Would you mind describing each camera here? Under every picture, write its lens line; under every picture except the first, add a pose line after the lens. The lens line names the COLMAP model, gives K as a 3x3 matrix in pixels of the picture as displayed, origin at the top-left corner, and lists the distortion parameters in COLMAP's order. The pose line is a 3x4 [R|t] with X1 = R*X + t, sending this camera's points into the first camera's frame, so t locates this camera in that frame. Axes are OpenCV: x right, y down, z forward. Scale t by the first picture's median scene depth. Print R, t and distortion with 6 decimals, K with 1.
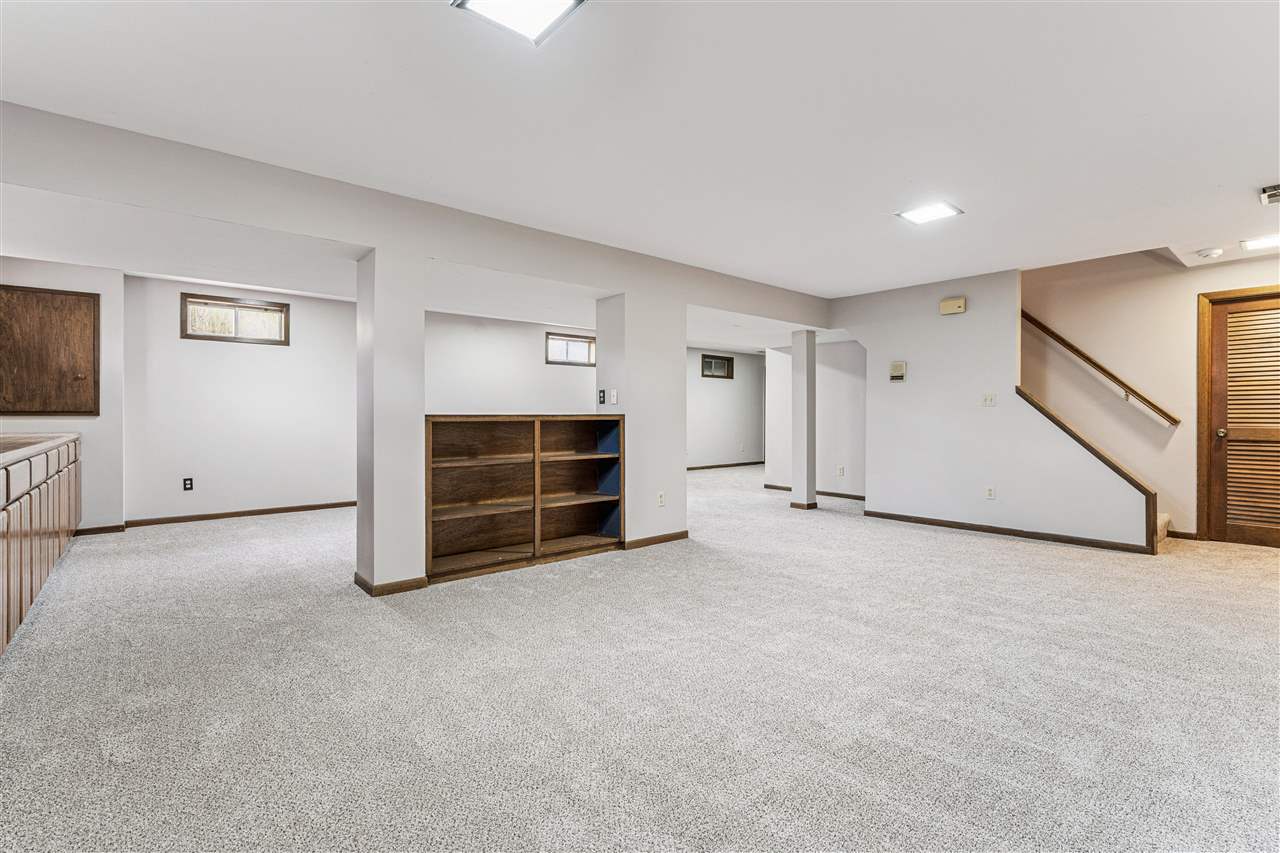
lens RADIAL K [[579.6, 0, 645.3], [0, 579.6, 420.4], [0, 0, 1]] dist [-0.001999, -0.000061]
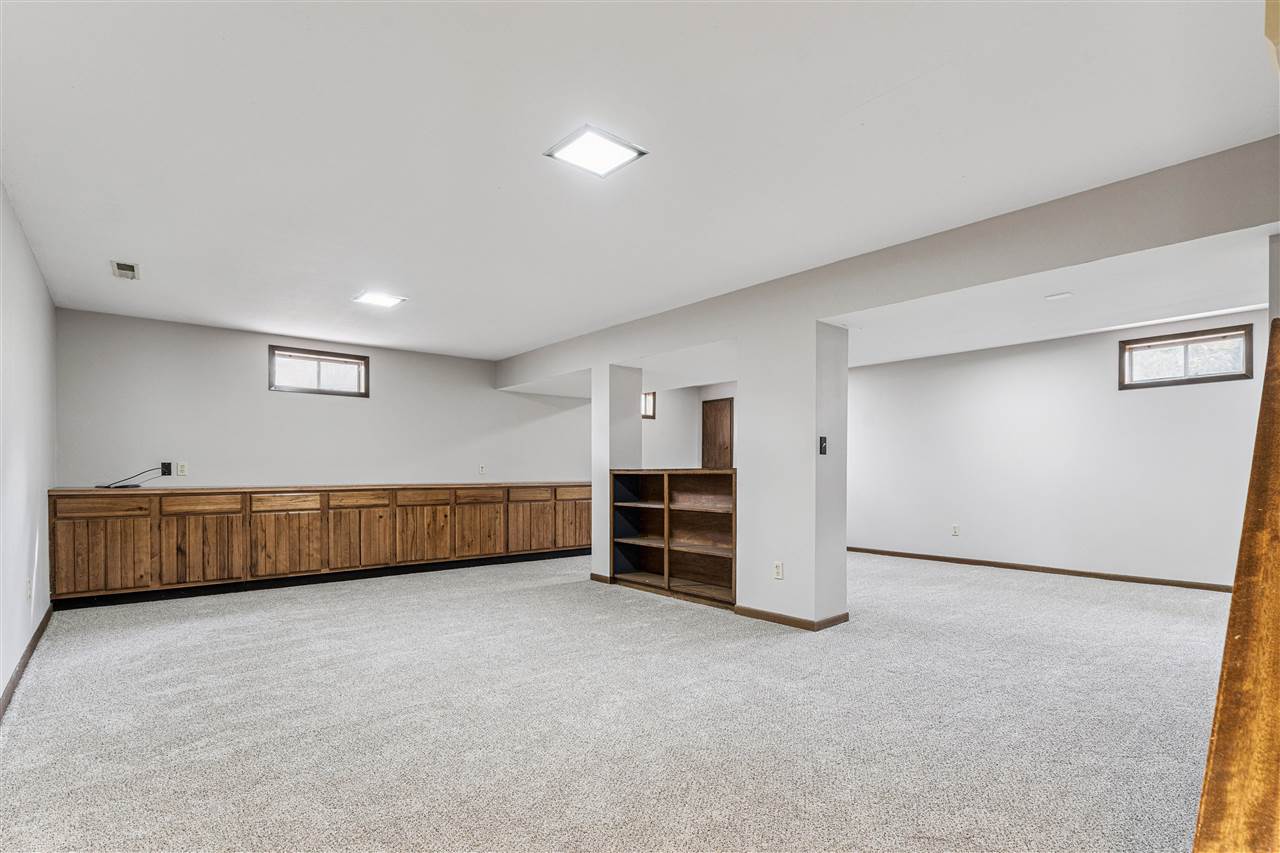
lens RADIAL K [[633.0, 0, 638.7], [0, 633.0, 479.2], [0, 0, 1]] dist [0.000143, 0.000017]
pose [[0.004459, 0.012215, -0.999915, 1.003525], [-0.007136, 0.999900, 0.012183, -0.004484], [0.999965, 0.007081, 0.004546, 0.852157]]
